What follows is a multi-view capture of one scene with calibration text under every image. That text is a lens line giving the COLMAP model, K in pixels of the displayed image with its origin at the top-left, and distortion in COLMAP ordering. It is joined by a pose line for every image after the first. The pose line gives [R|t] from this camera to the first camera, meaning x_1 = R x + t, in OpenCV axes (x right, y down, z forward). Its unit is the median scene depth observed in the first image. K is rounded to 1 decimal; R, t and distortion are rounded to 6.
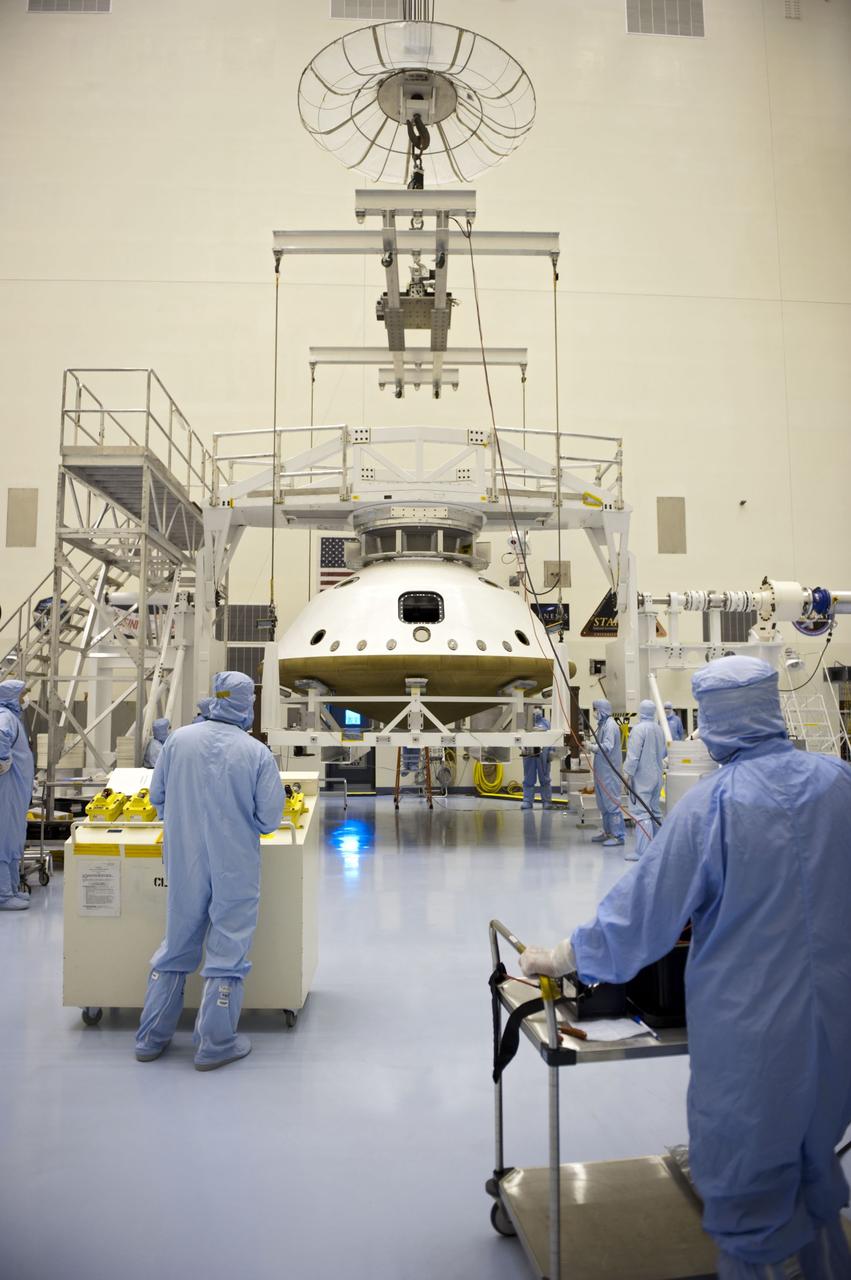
lens RADIAL K [[887.2, 0, 450.8], [0, 887.2, 660.6], [0, 0, 1]] dist [-0.047493, -0.006670]
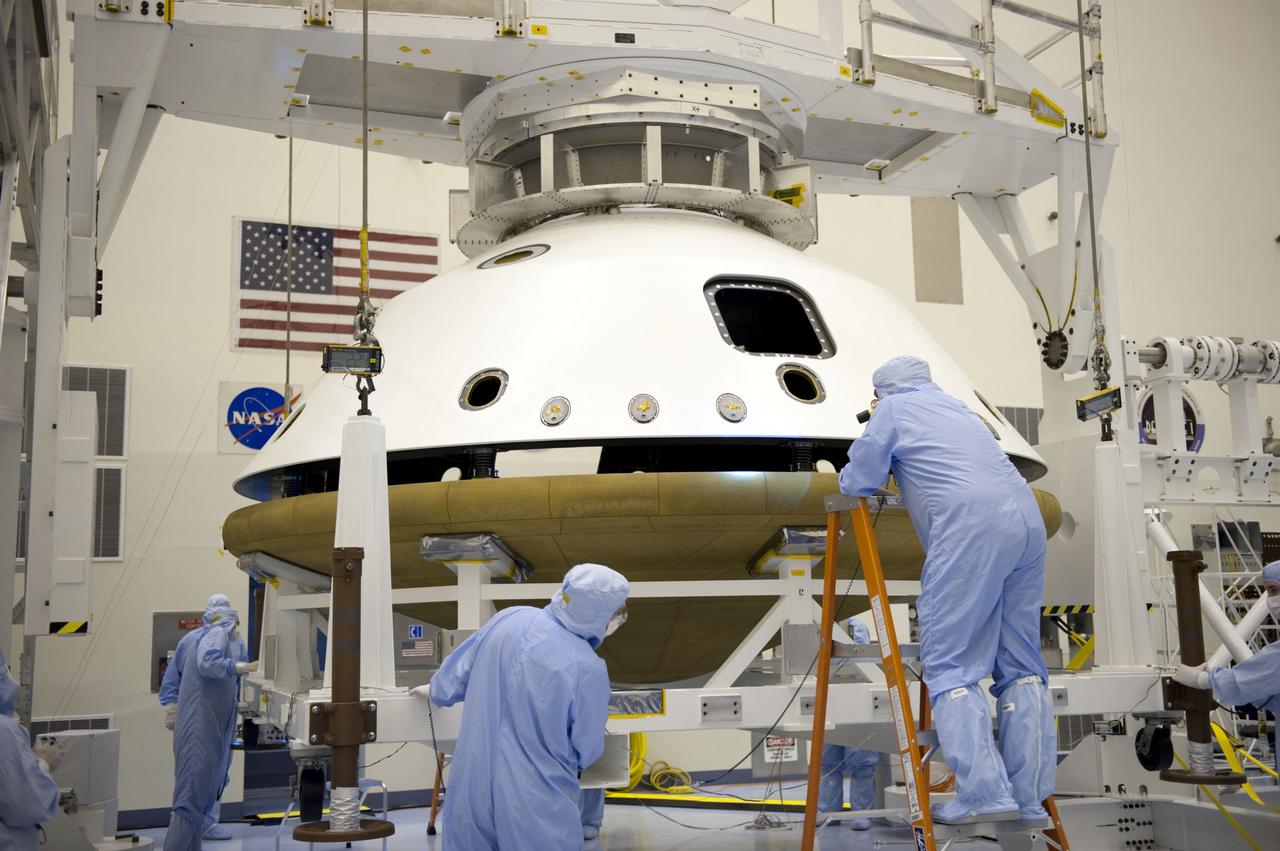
lens RADIAL K [[1374.4, 0, 654.4], [0, 1374.4, 433.3], [0, 0, 1]] dist [0.069338, 0.000000]
pose [[0.953954, 0.023806, 0.299007, -0.229142], [0.000499, 0.996718, -0.080947, 0.031771], [-0.299953, 0.077369, 0.950811, 0.439128]]
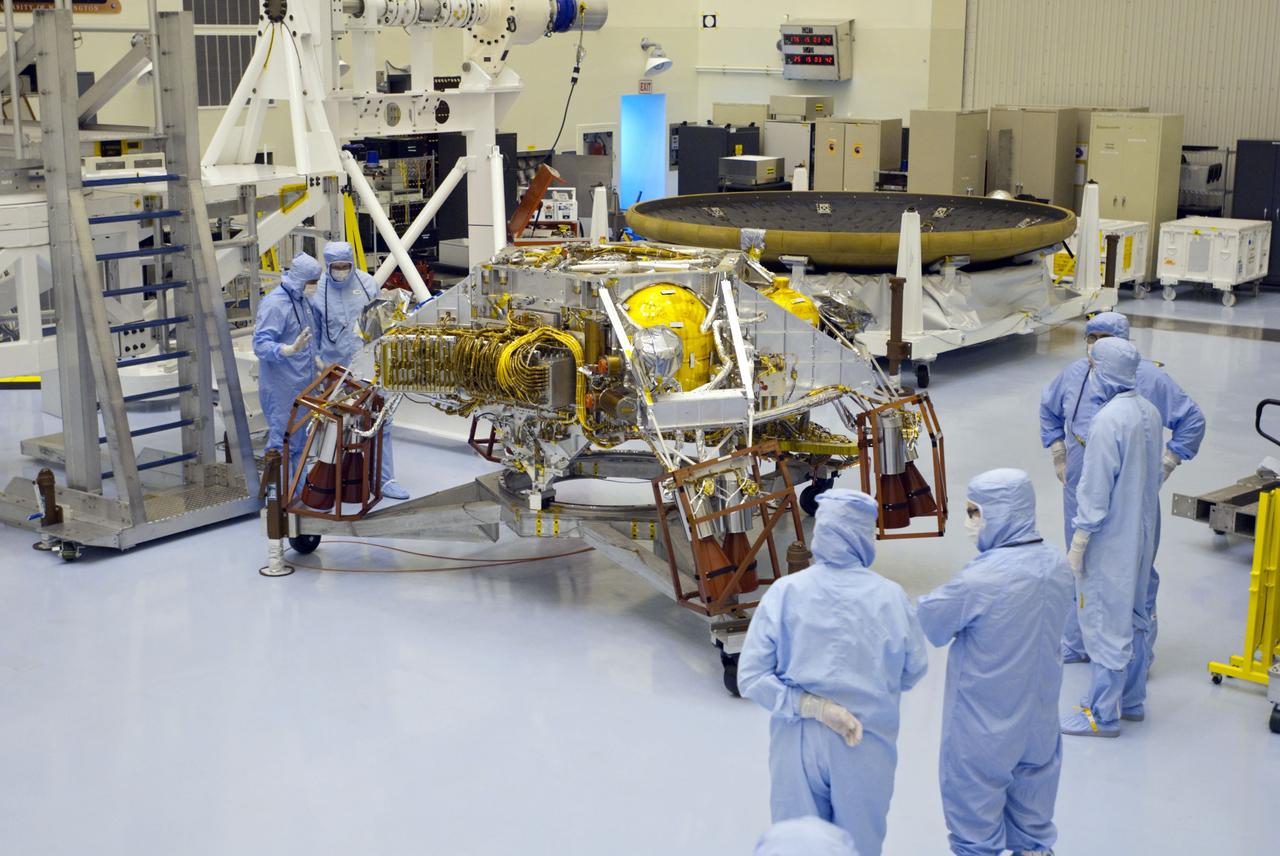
lens RADIAL K [[1815.7, 0, 641.6], [0, 1815.7, 423.3], [0, 0, 1]] dist [0.014370, 0.000000]
pose [[0.670107, -0.151200, 0.726701, -0.499297], [-0.058330, 0.965279, 0.254627, -0.123087], [-0.739969, -0.213016, 0.638021, 0.147790]]
